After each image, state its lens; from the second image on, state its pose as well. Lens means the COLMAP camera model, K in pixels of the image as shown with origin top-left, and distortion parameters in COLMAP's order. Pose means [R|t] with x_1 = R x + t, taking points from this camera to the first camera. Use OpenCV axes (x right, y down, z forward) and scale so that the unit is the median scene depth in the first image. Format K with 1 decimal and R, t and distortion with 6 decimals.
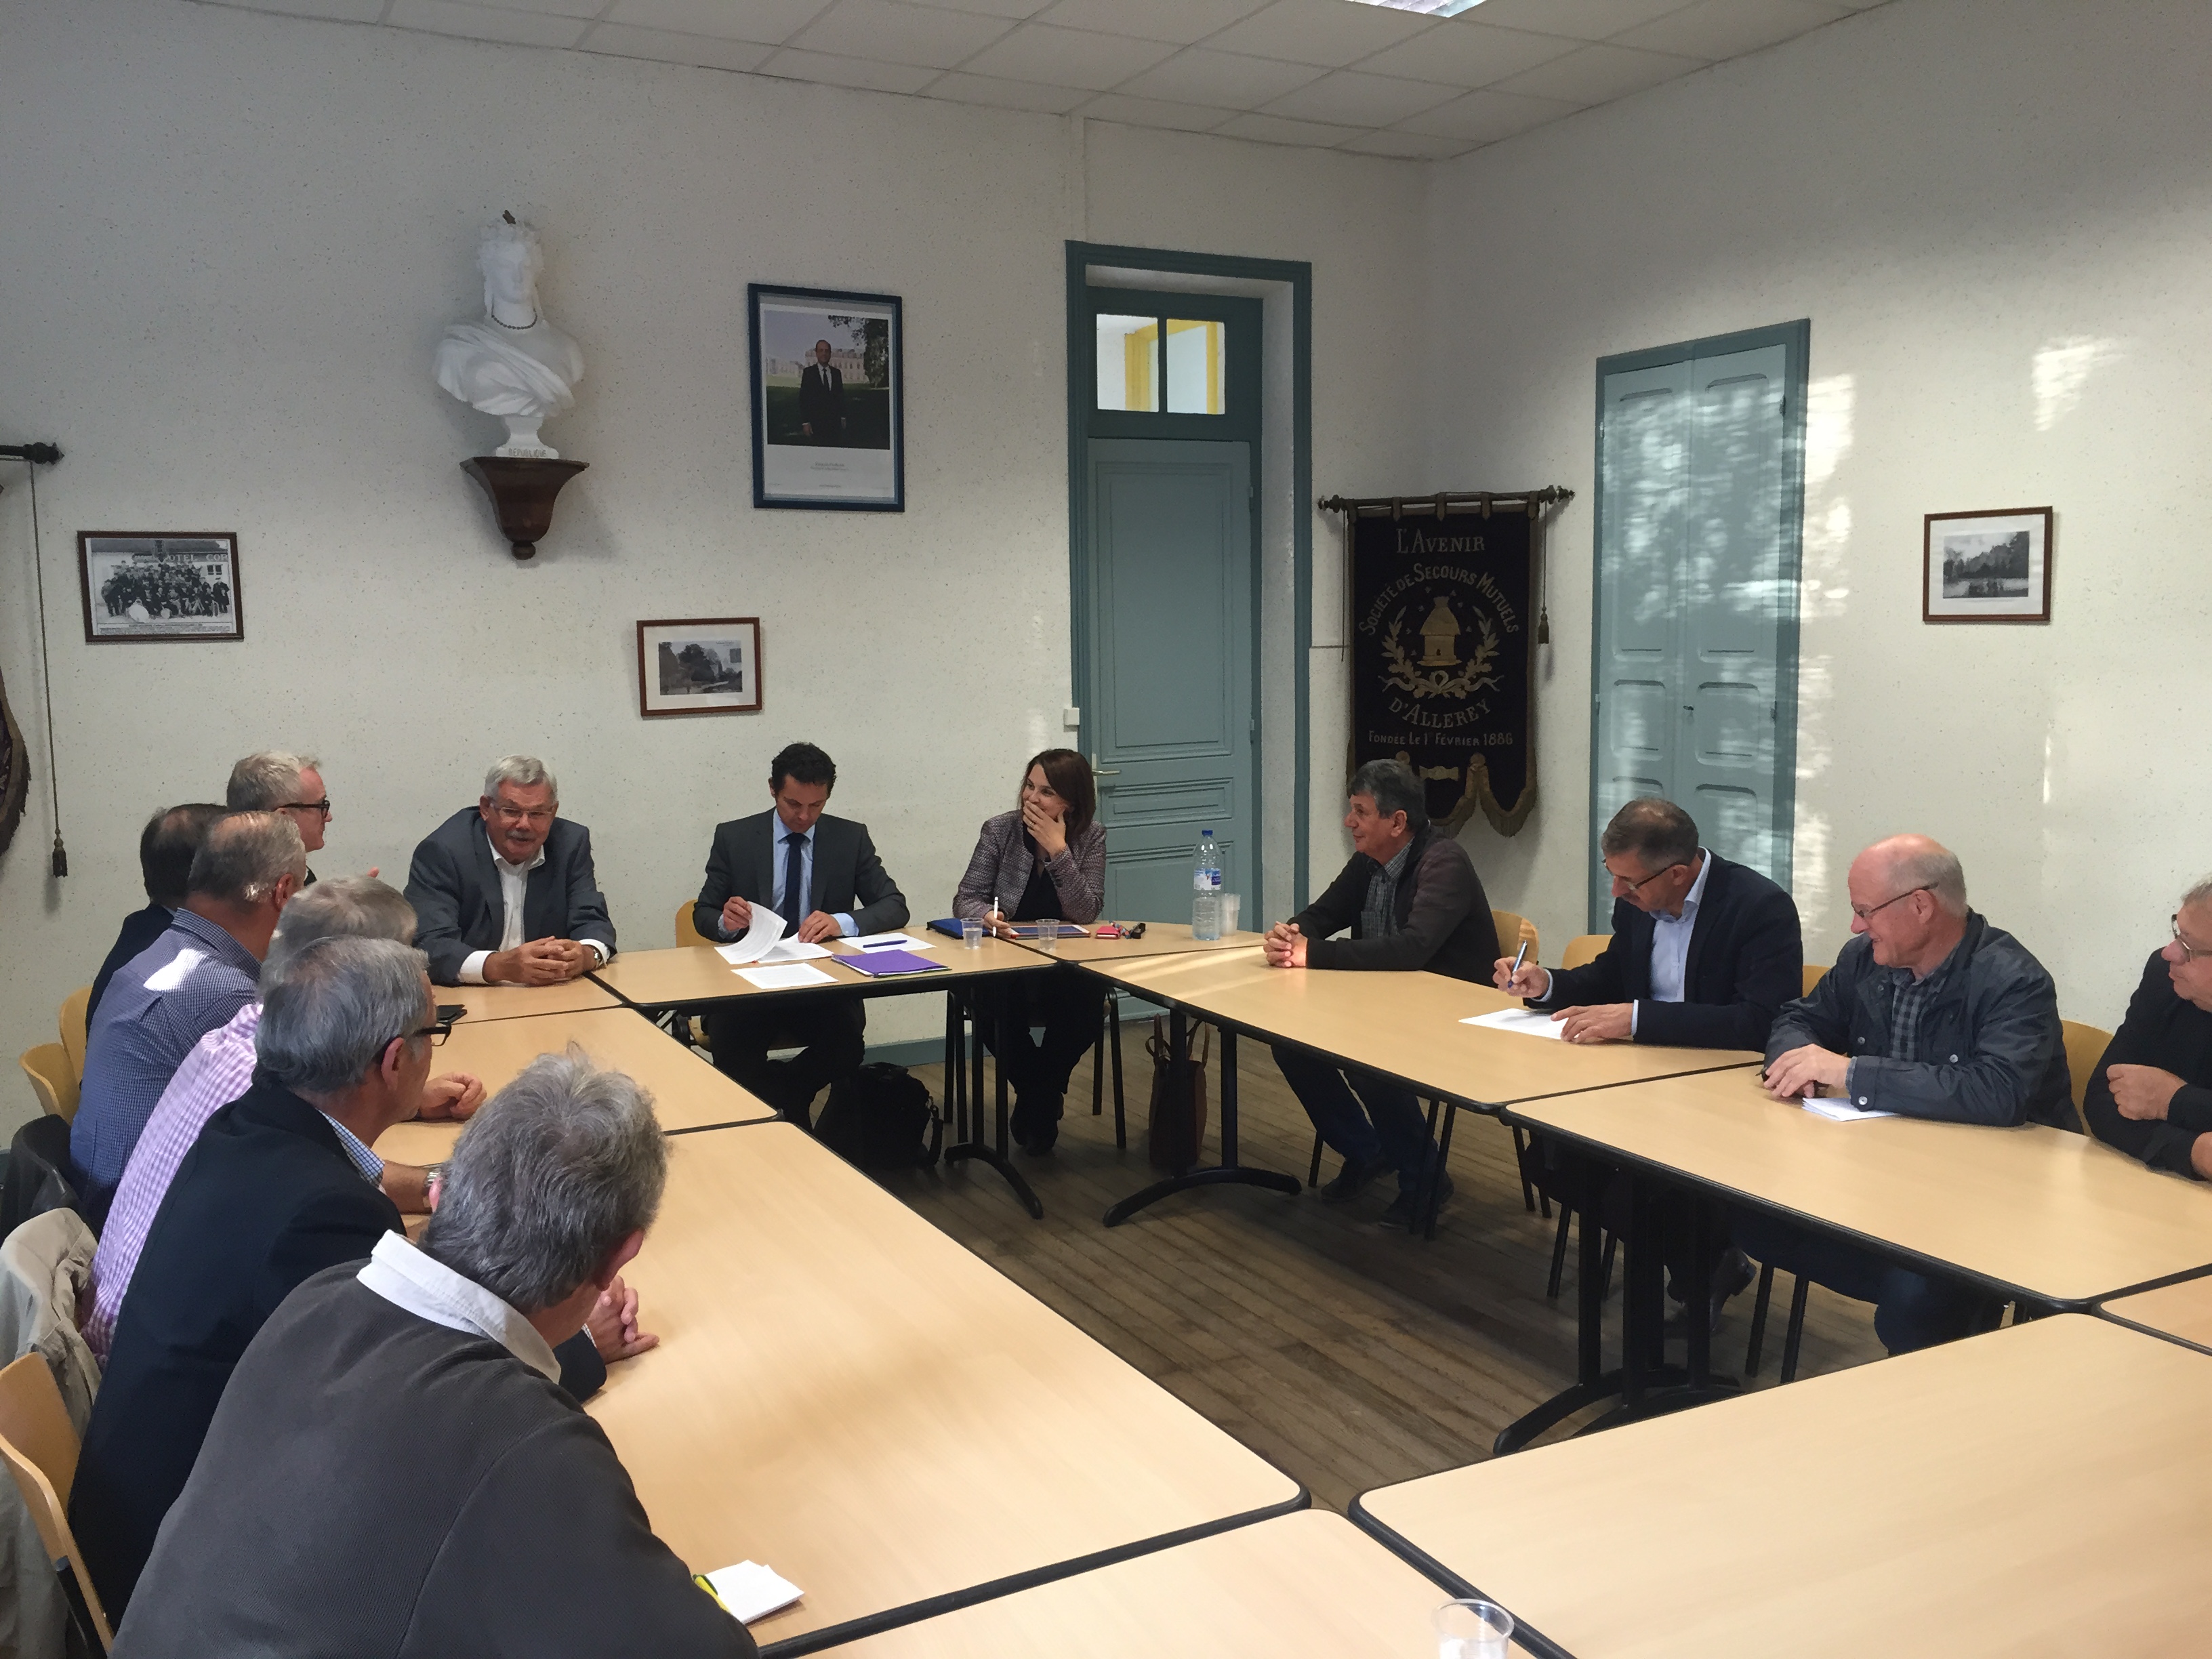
lens RADIAL K [[1841.8, 0, 1109.1], [0, 1841.8, 838.5], [0, 0, 1]] dist [0.056672, -0.050937]
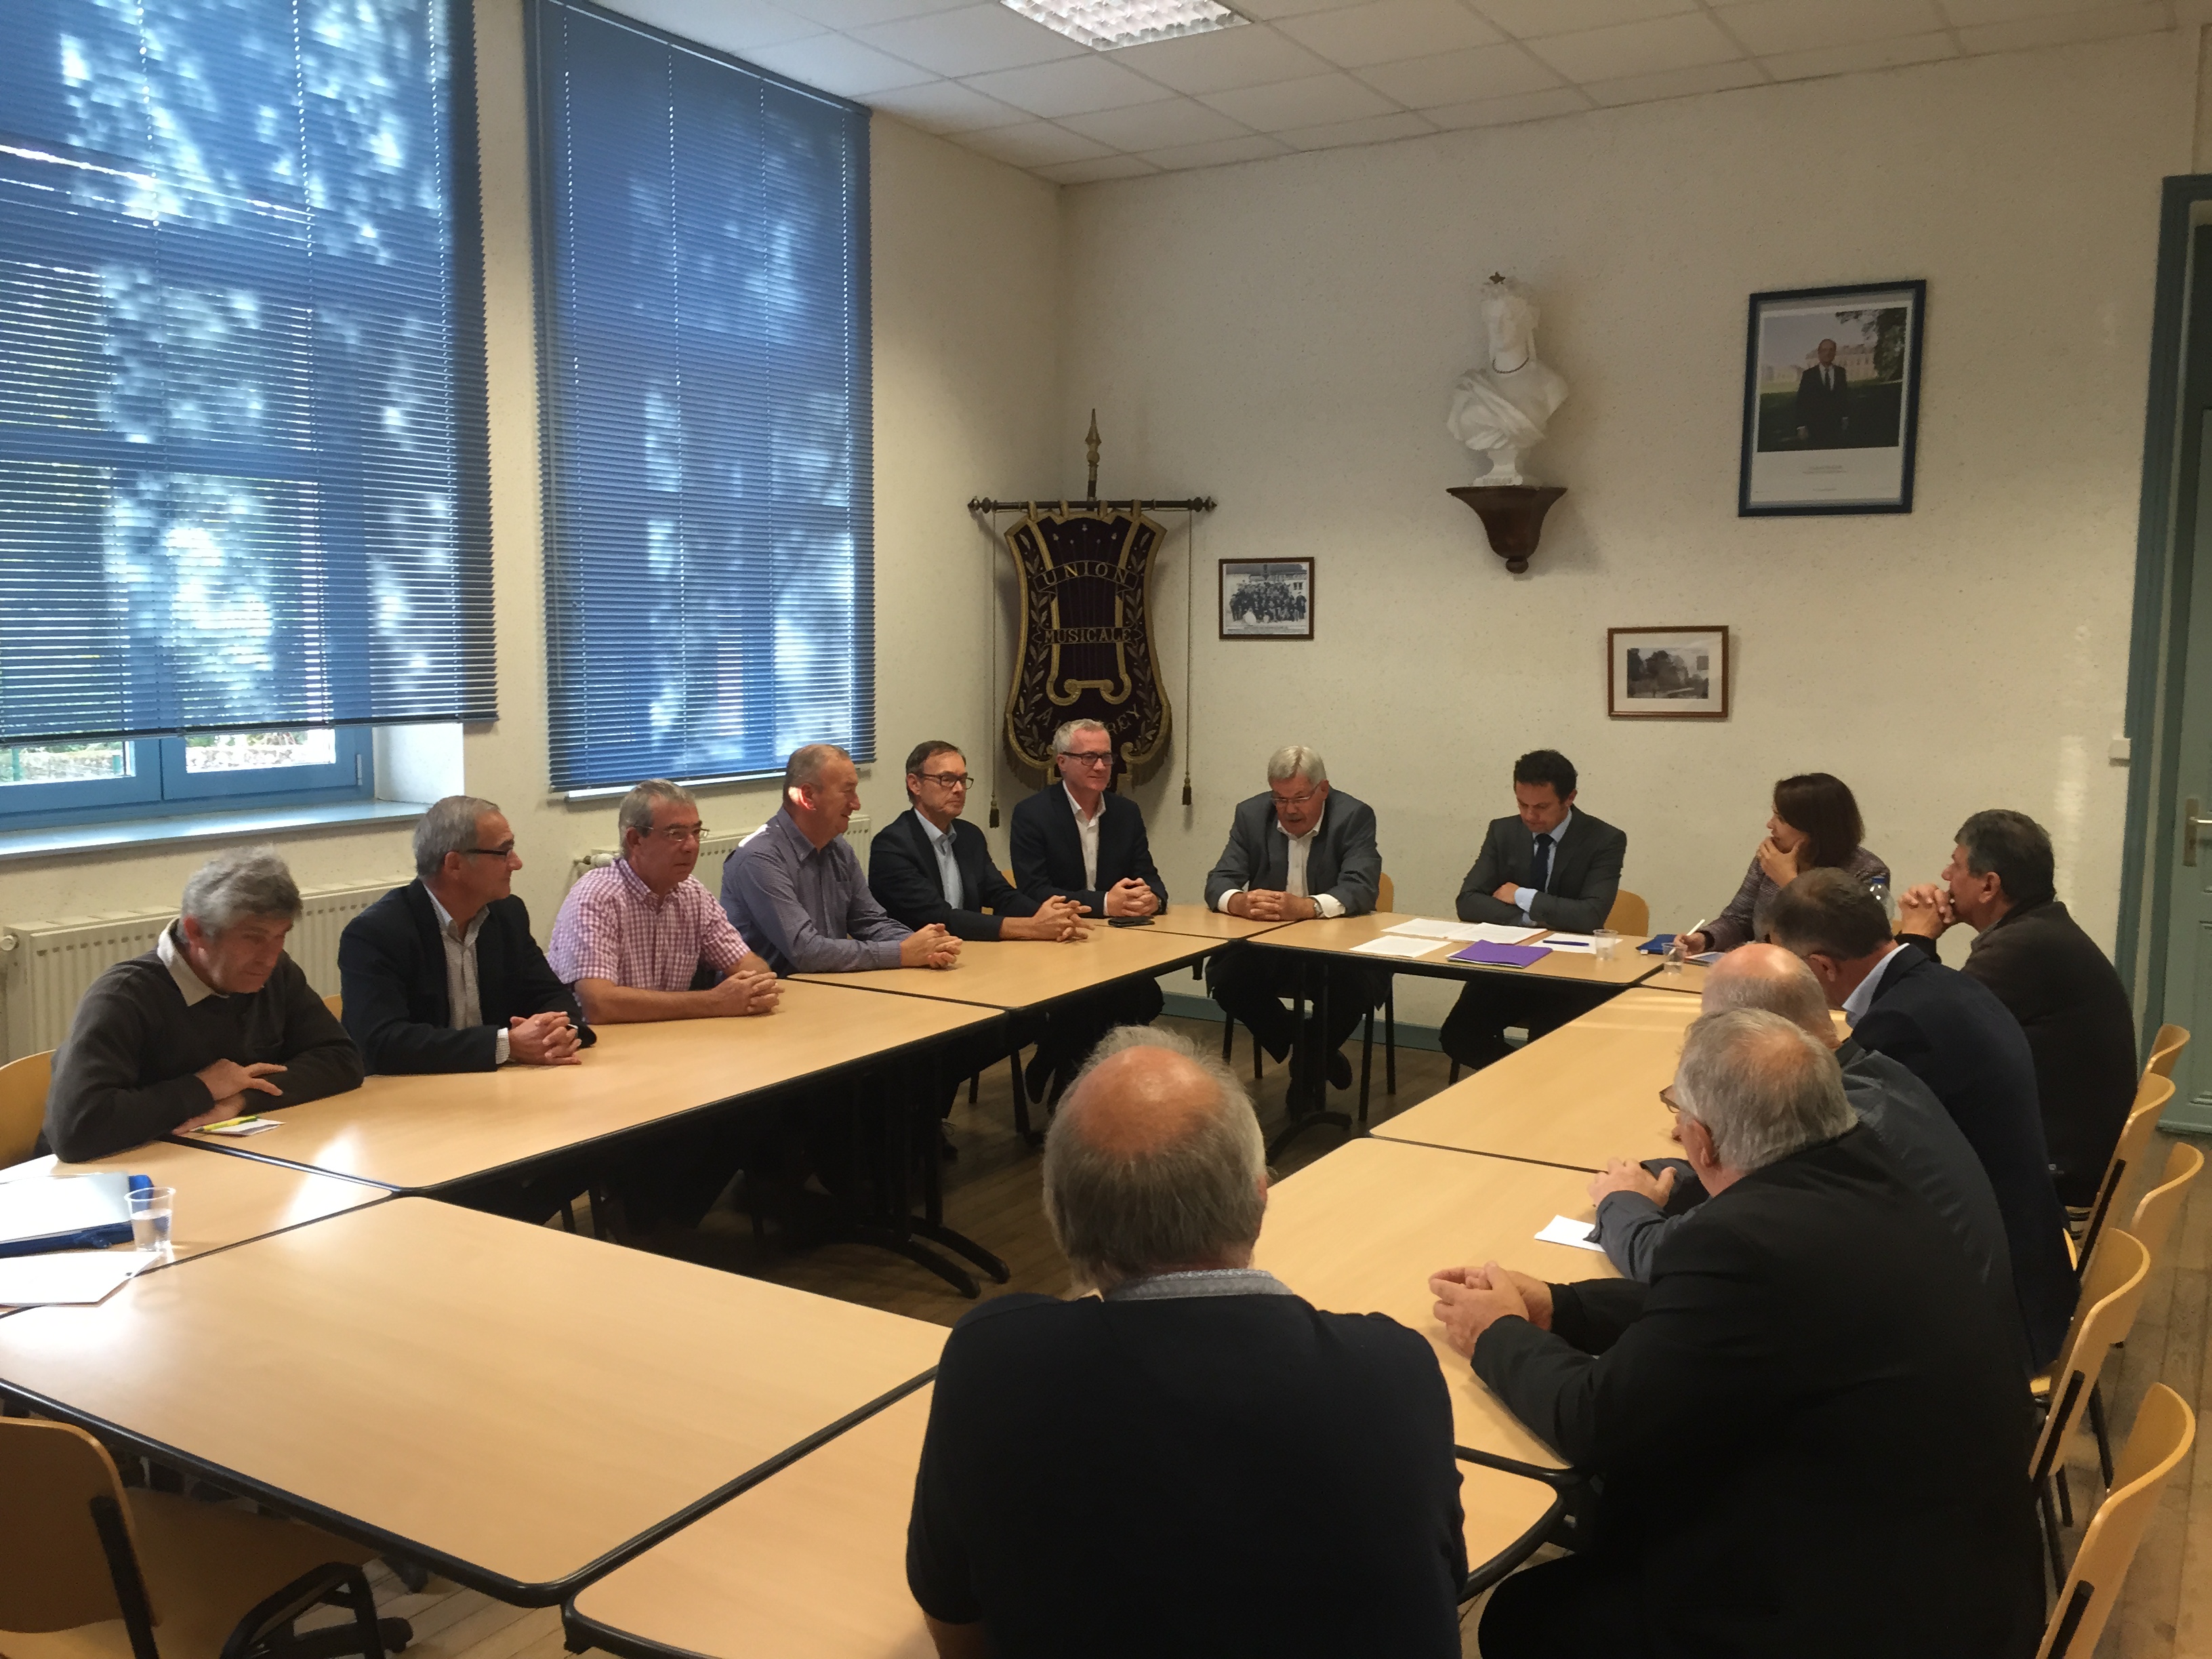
lens RADIAL K [[1841.8, 0, 1090.4], [0, 1841.8, 816.9], [0, 0, 1]] dist [0.056672, -0.050937]
pose [[0.514696, 0.103640, -0.851086, 0.514232], [-0.109615, 0.992475, 0.054568, -0.034365], [0.850337, 0.065206, 0.522183, 0.190021]]
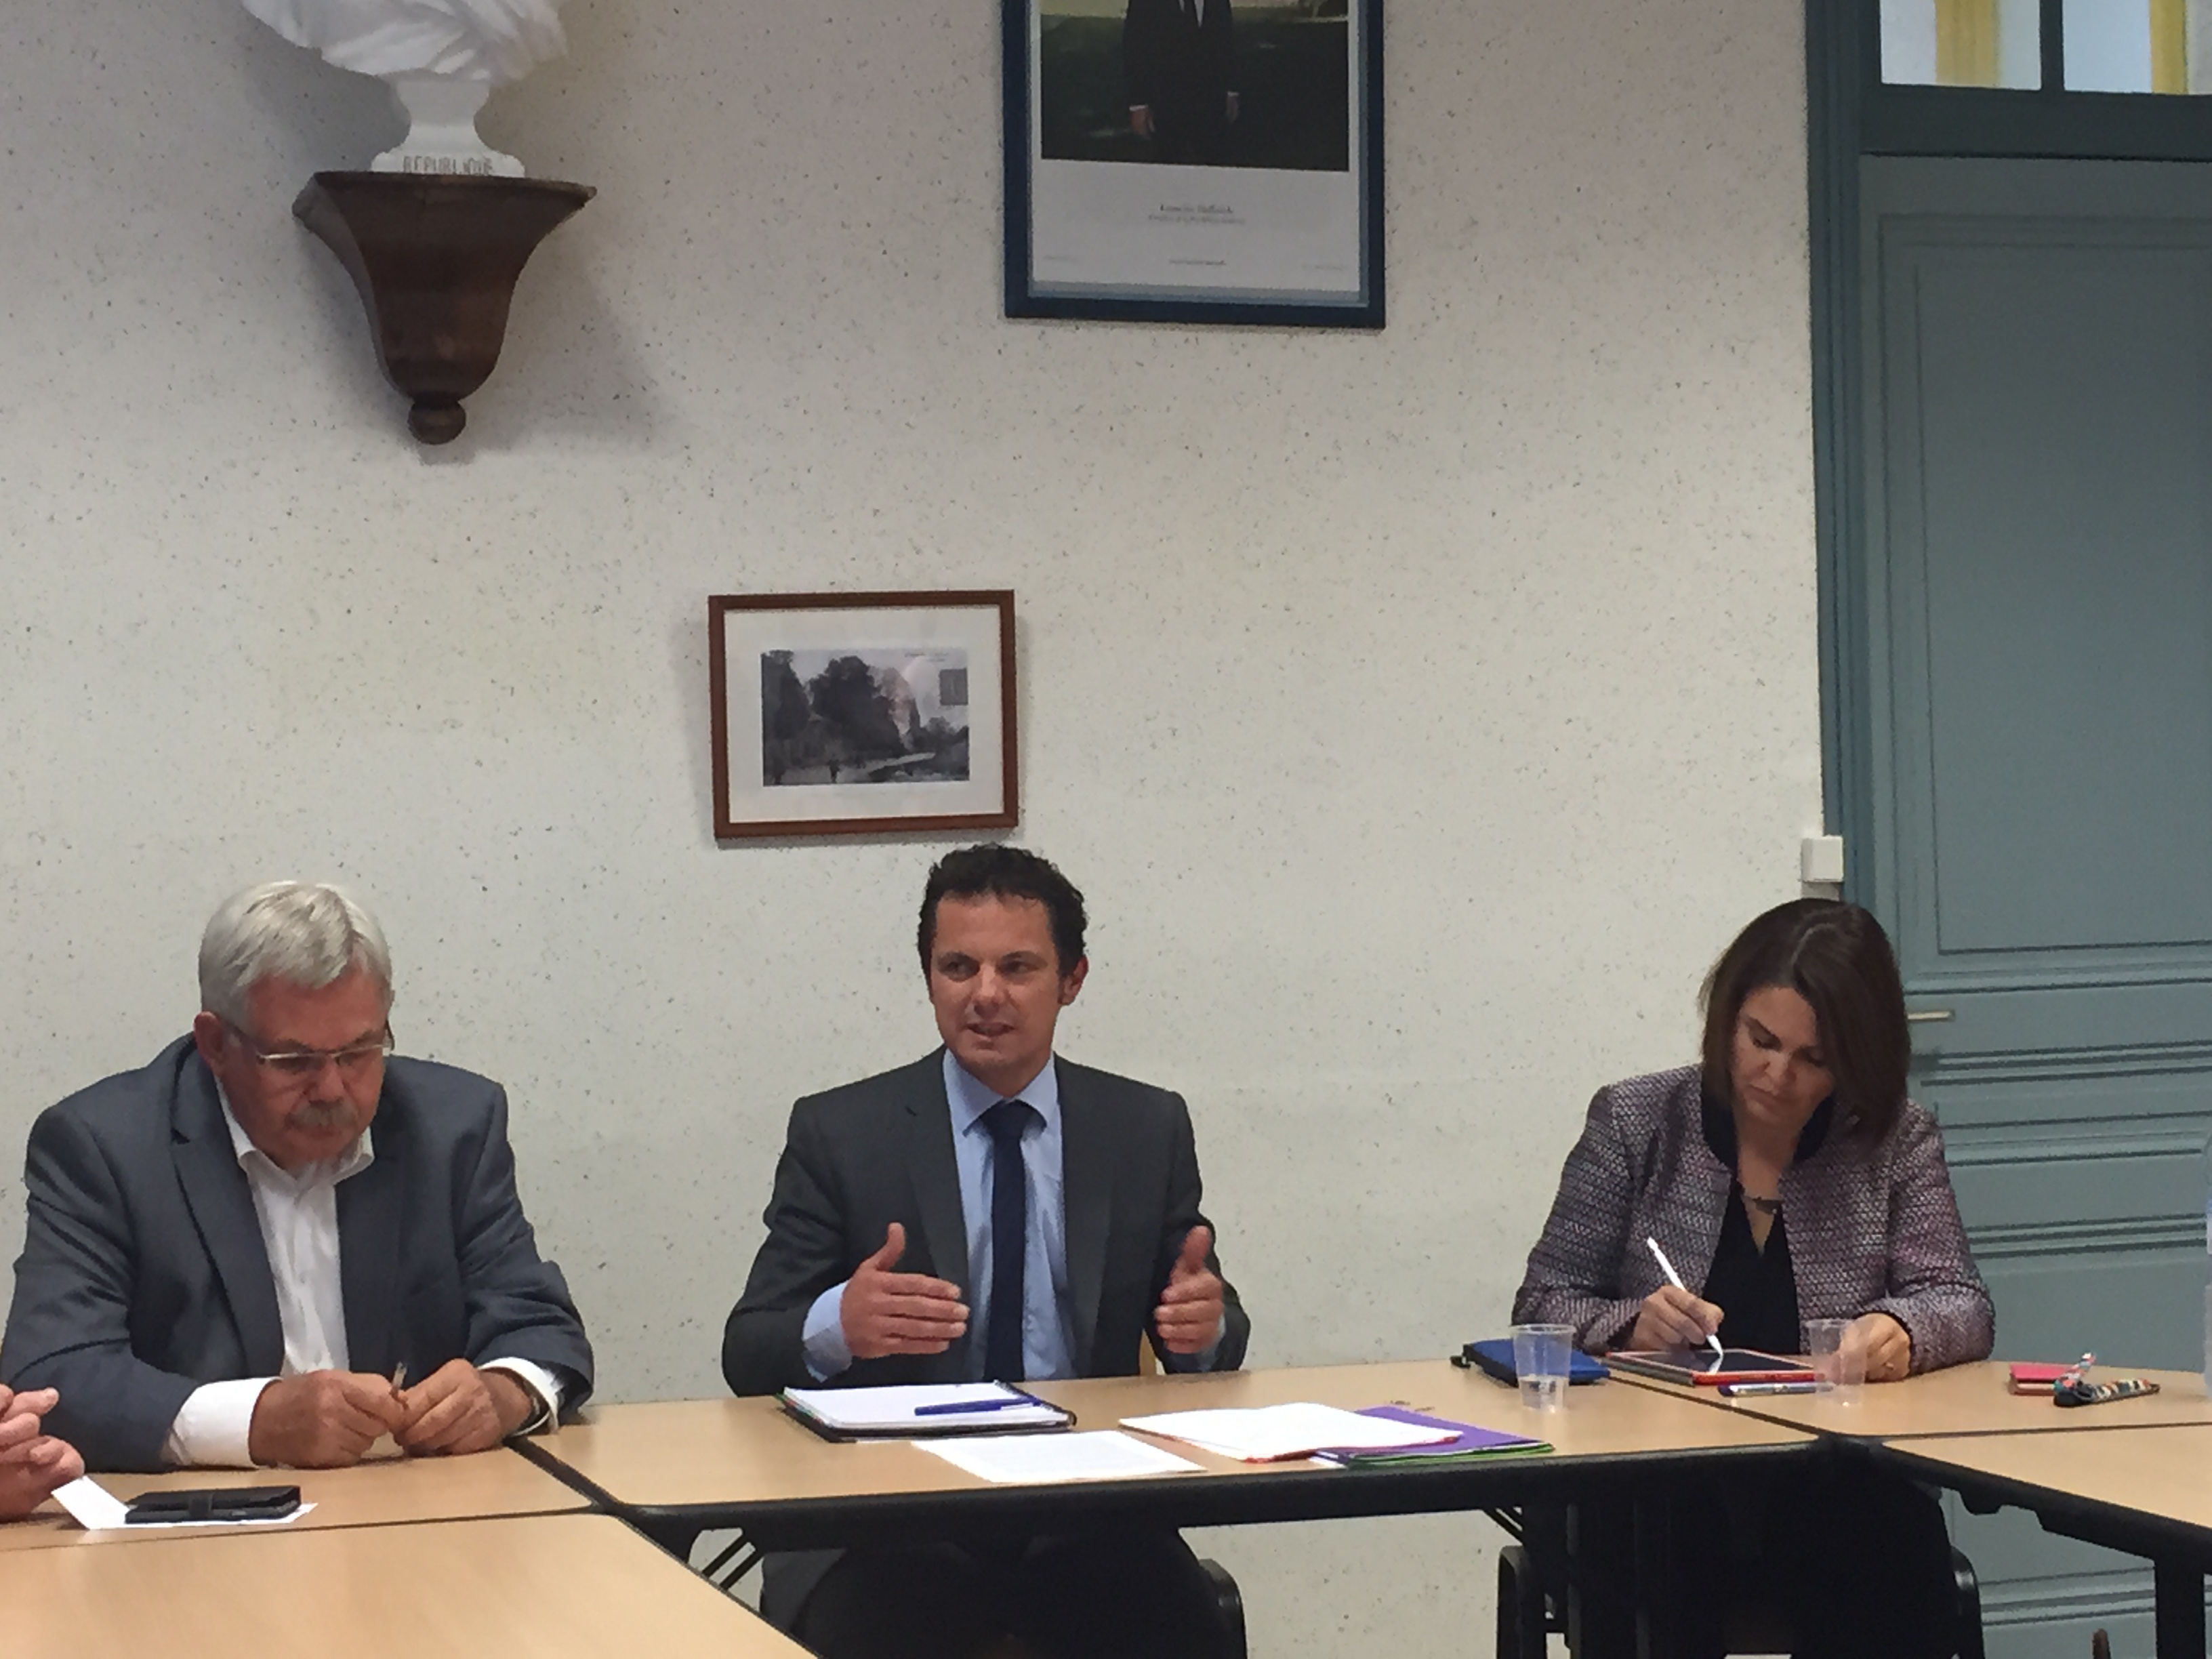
lens RADIAL K [[4122.3, 0, 1112.0], [0, 4122.3, 828.9], [0, 0, 1]] dist [0.074872, 0.000000]
pose [[0.984498, -0.011999, -0.174987, -0.017285], [-0.011328, 0.991225, -0.131700, 0.046364], [0.175031, 0.131640, 0.975723, 0.162542]]
